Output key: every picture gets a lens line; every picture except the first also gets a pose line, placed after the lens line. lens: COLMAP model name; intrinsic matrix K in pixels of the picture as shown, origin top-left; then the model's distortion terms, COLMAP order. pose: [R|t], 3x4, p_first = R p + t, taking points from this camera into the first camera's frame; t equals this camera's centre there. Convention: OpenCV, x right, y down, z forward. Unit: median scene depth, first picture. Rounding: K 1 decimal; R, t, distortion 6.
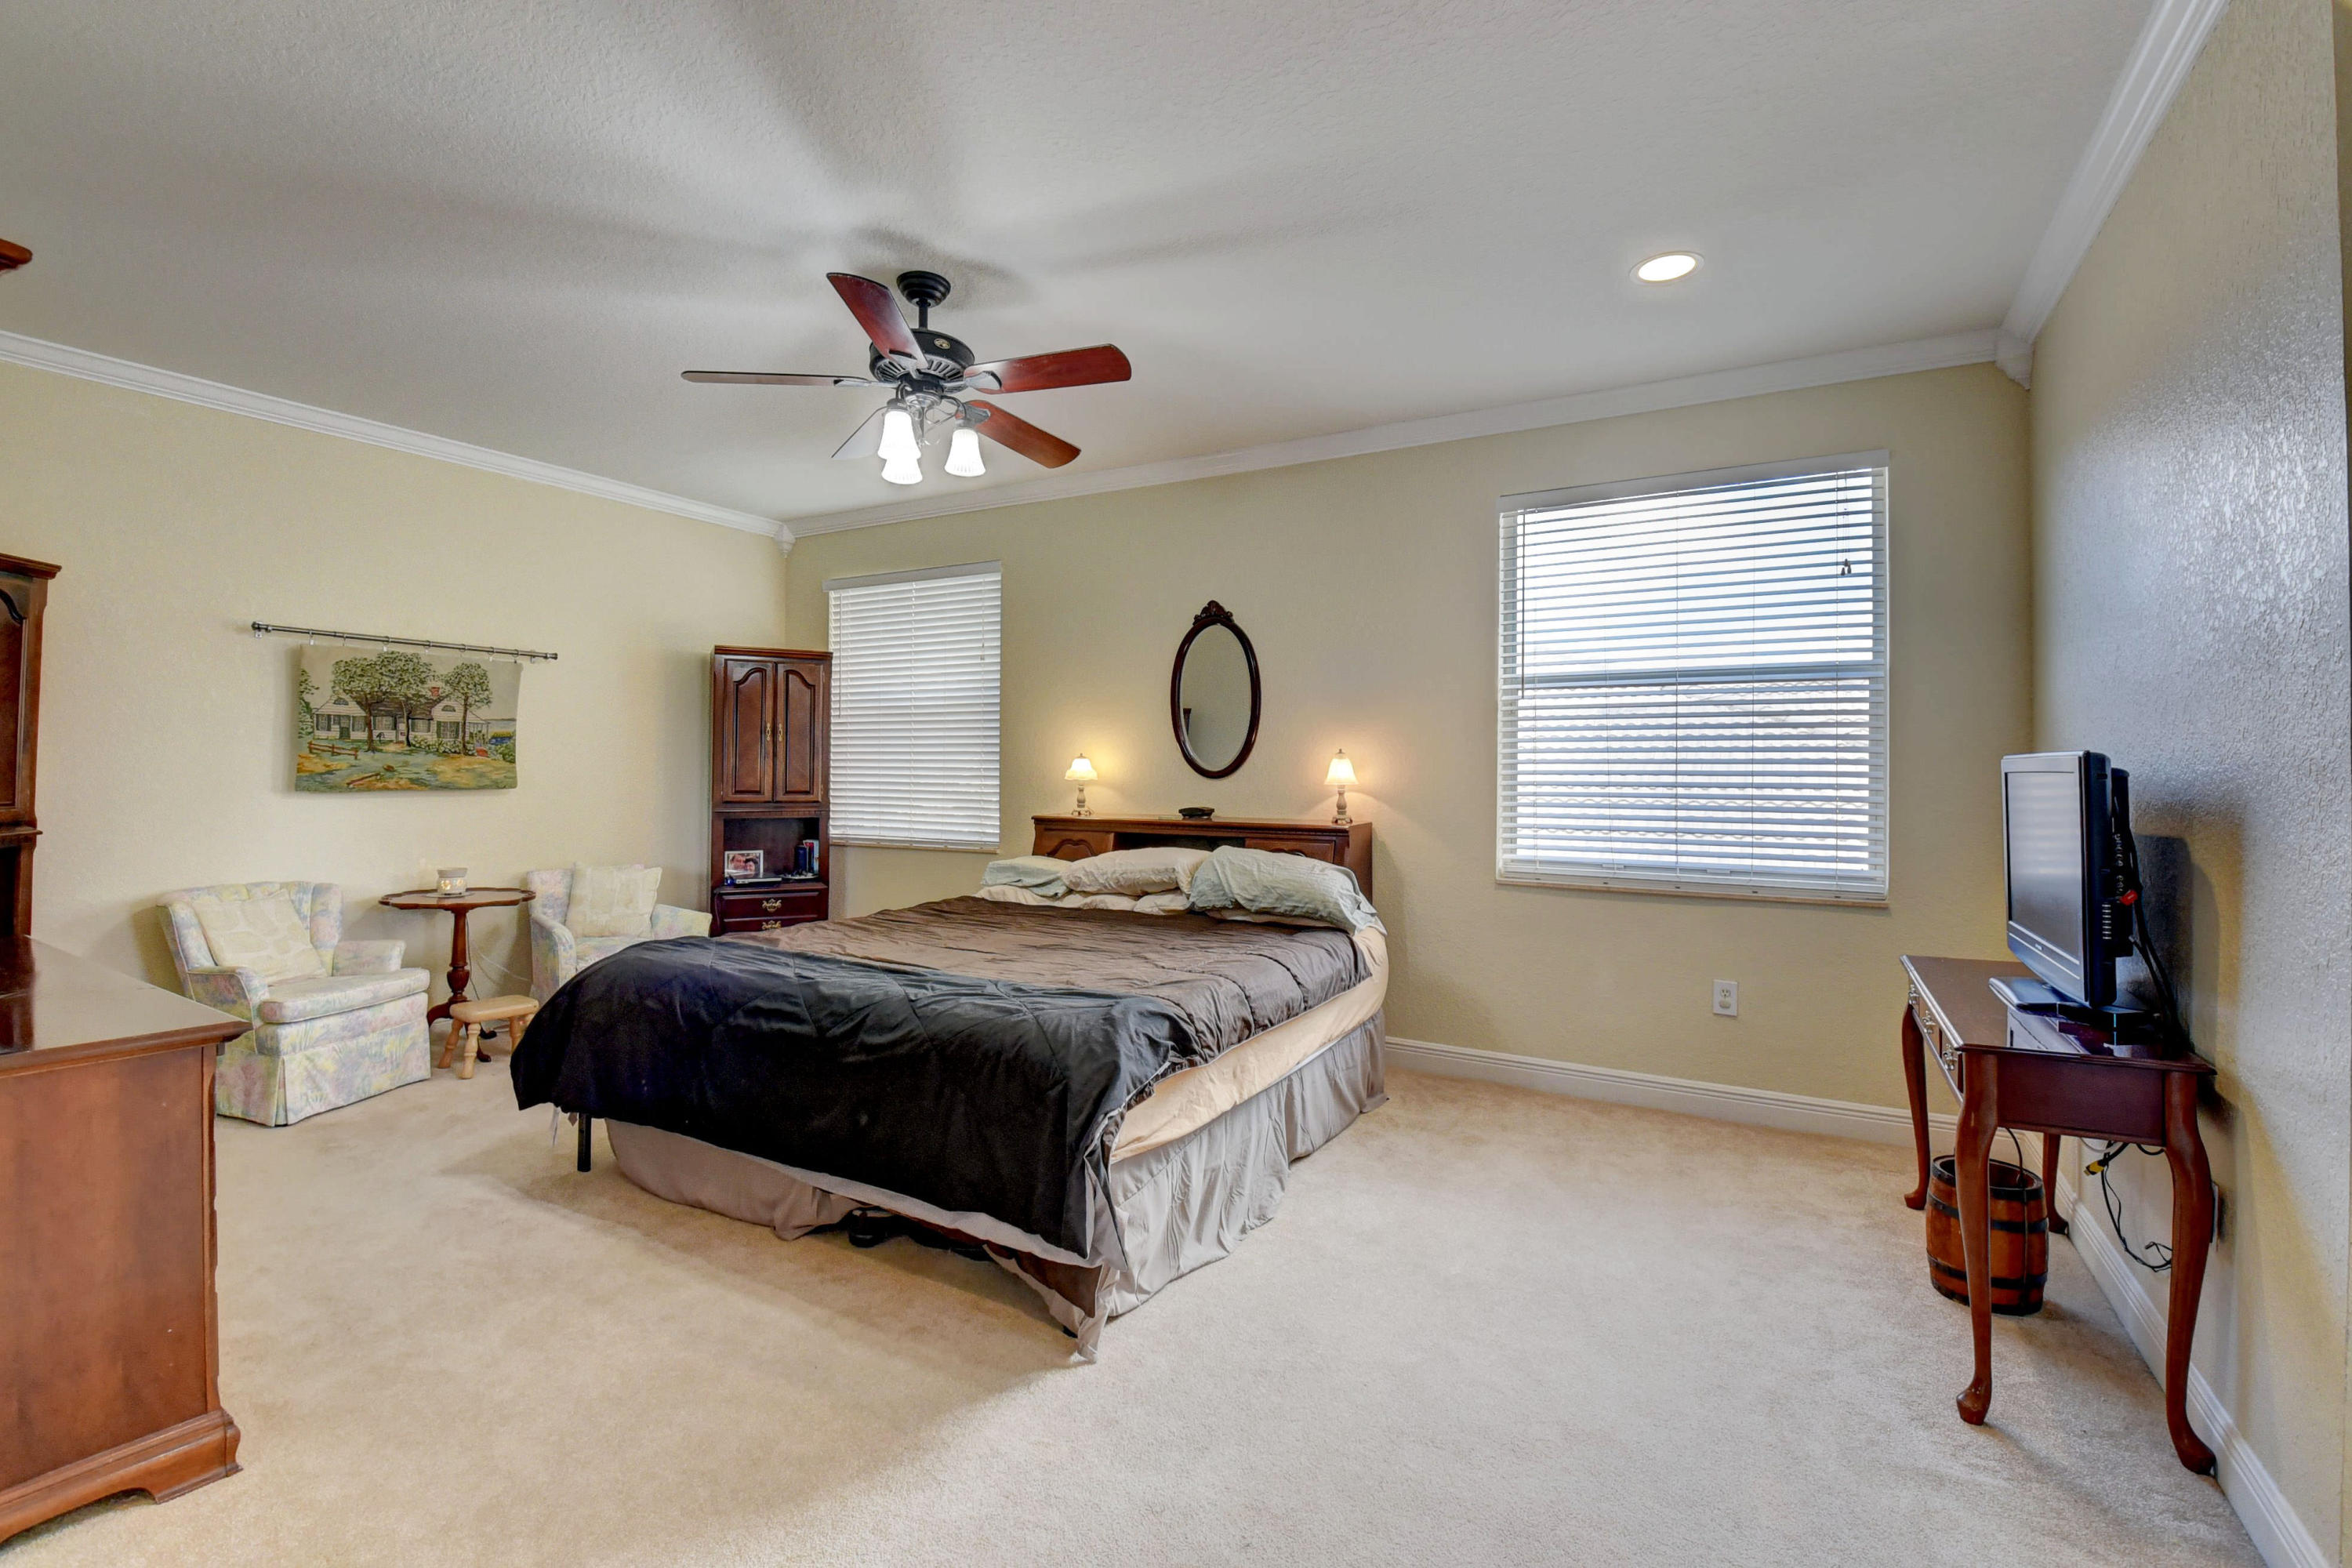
lens RADIAL K [[1039.6, 0, 1143.2], [0, 1039.6, 756.8], [0, 0, 1]] dist [0.044774, -0.054992]
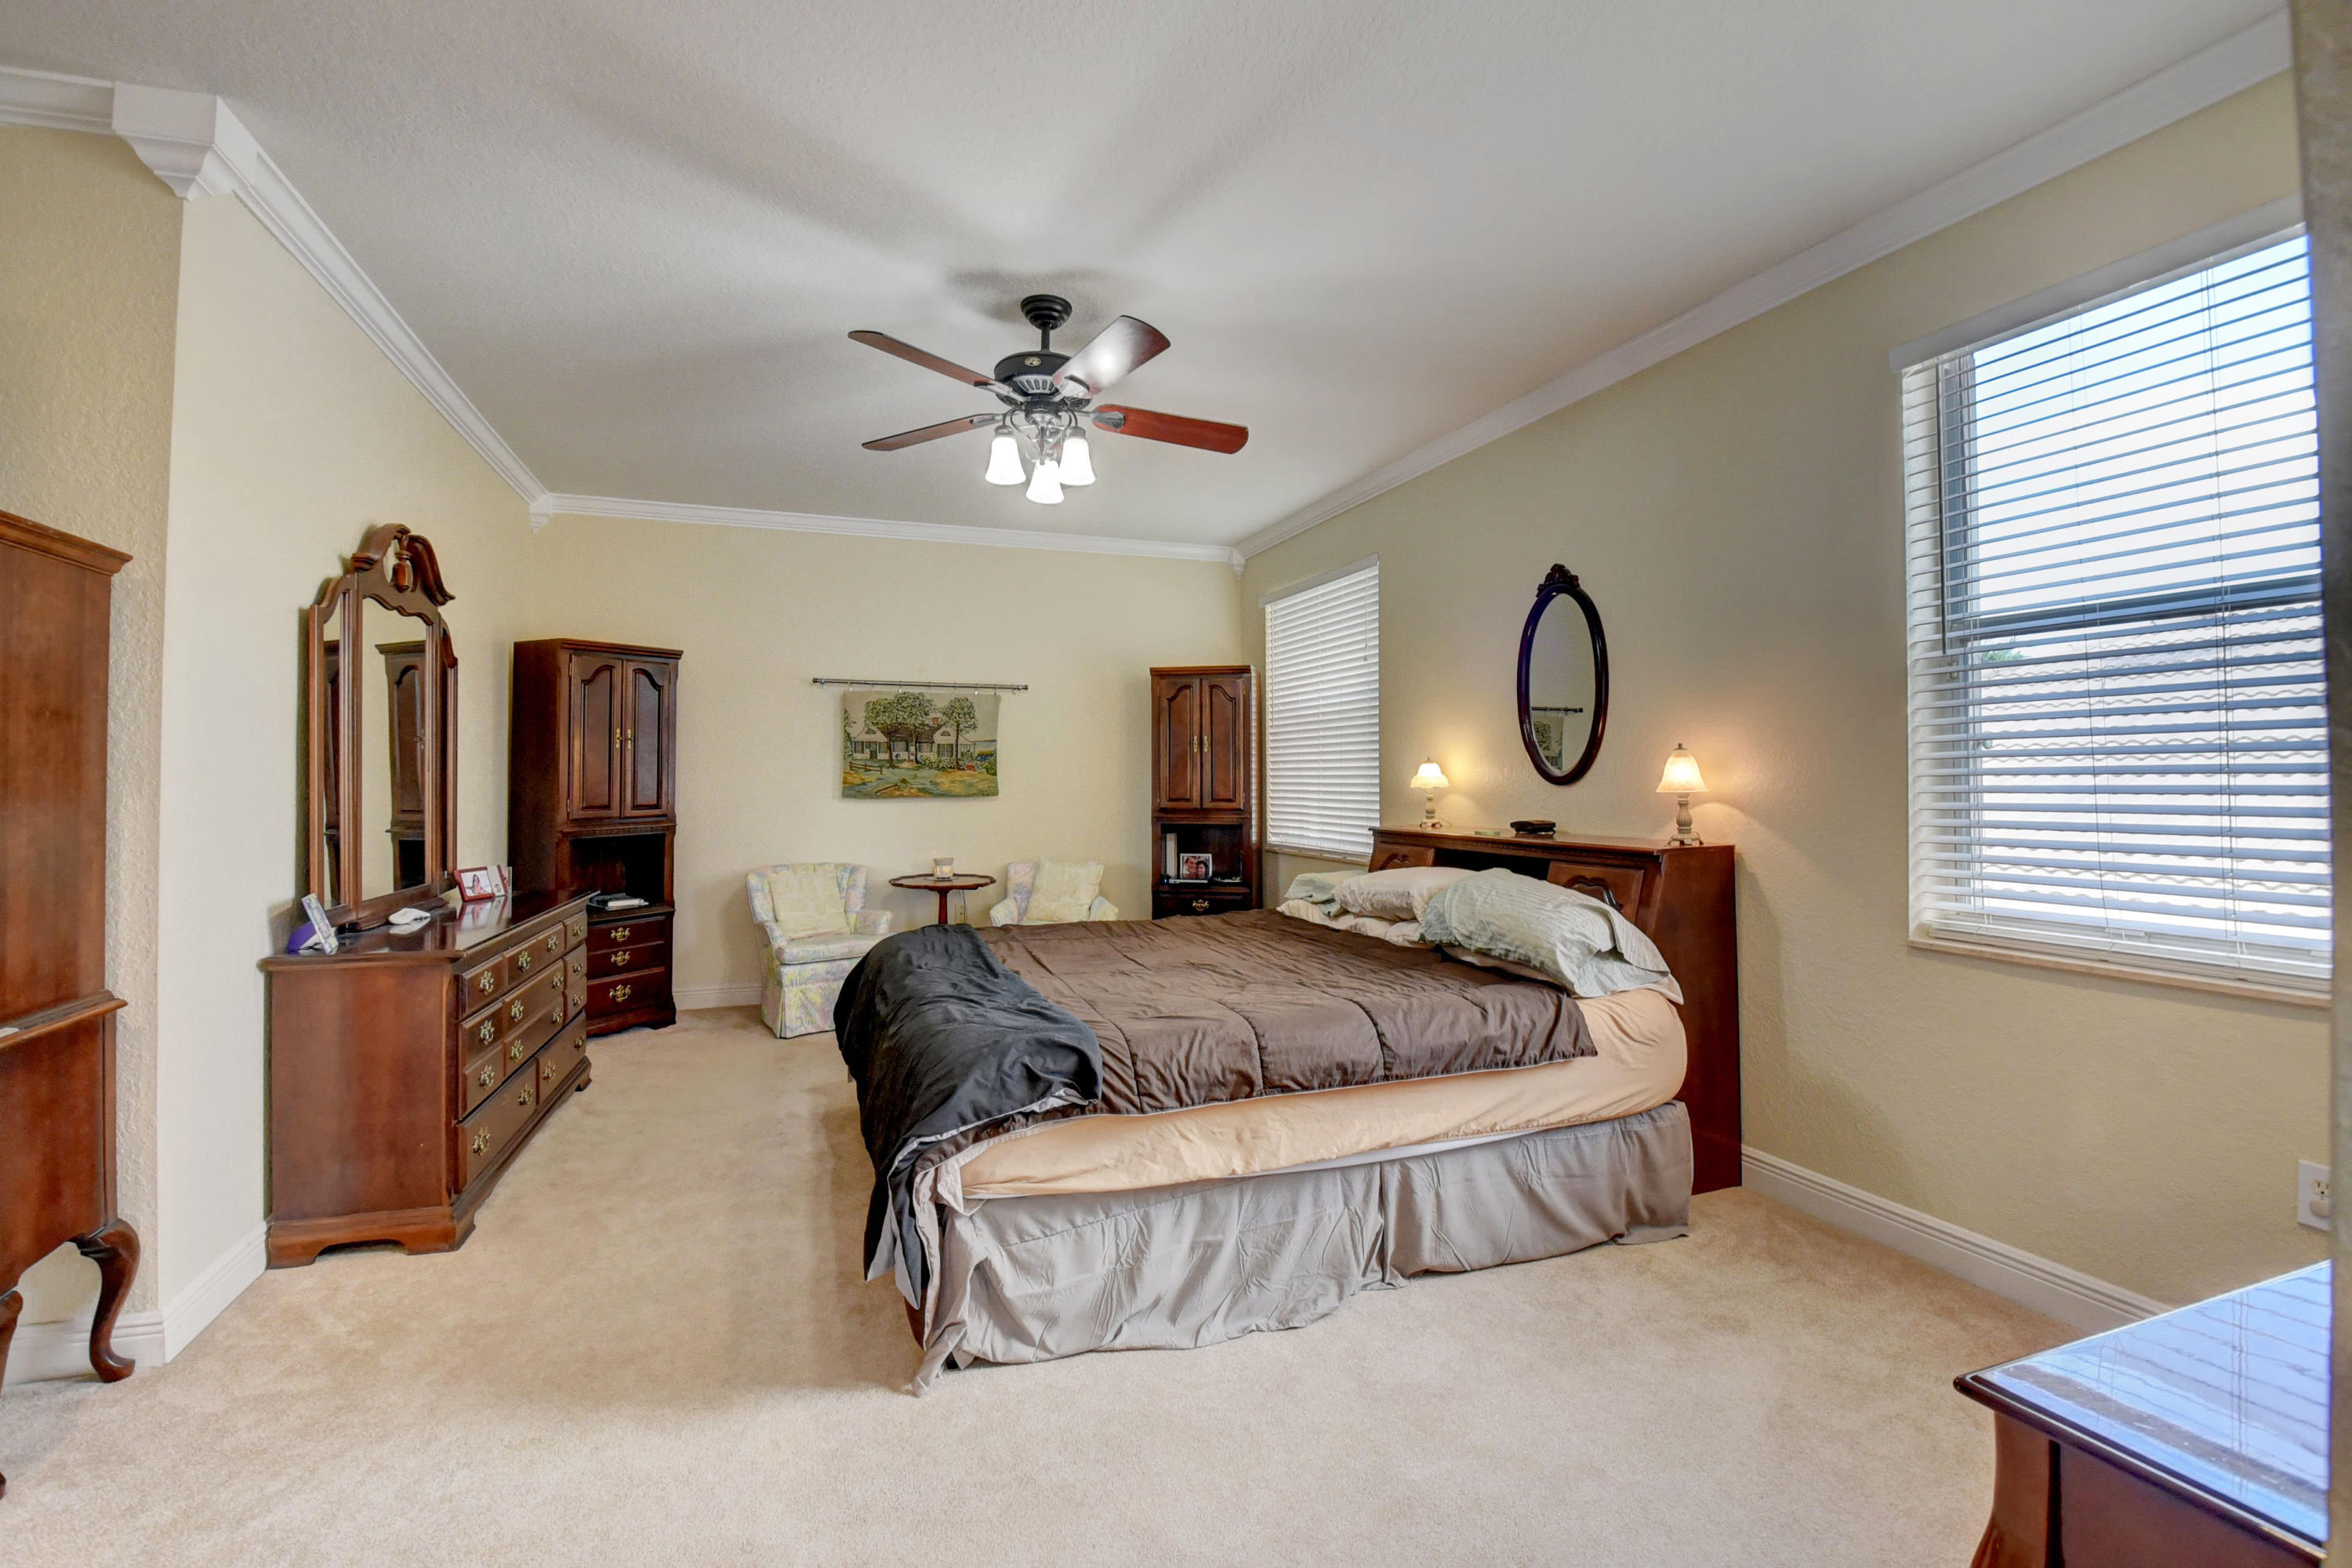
lens RADIAL K [[1039.6, 0, 1222.4], [0, 1039.6, 753.9], [0, 0, 1]] dist [0.037784, -0.052176]
pose [[0.771094, -0.024352, -0.636256, 0.432026], [0.016866, 0.999699, -0.017822, 0.007547], [0.636498, 0.003012, 0.771272, 0.240820]]
